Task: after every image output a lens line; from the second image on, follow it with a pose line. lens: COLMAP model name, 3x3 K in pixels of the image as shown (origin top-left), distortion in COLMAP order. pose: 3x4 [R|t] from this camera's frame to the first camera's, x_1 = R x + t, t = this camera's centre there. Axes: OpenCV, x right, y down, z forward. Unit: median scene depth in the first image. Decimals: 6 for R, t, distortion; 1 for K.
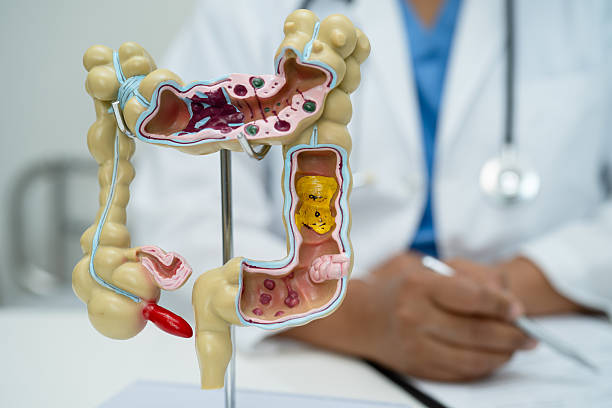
lens RADIAL K [[981.1, 0, 309.8], [0, 981.1, 202.4], [0, 0, 1]] dist [0.132500, 0.000000]
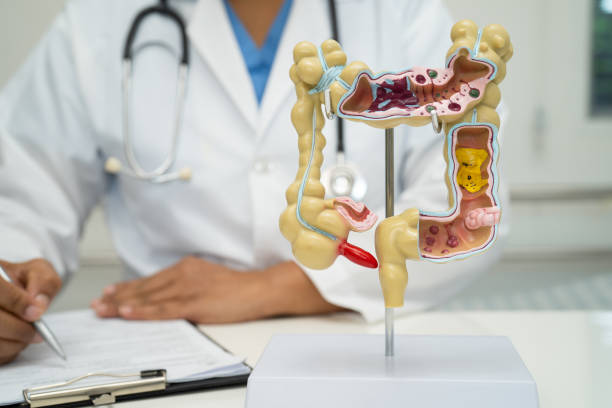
lens RADIAL K [[923.9, 0, 312.5], [0, 923.9, 203.0], [0, 0, 1]] dist [0.129320, 0.000000]
pose [[0.994305, 0.029076, 0.102528, -0.330070], [-0.026622, 0.999327, -0.025224, 0.083930], [-0.103192, 0.022351, 0.994410, -0.202442]]
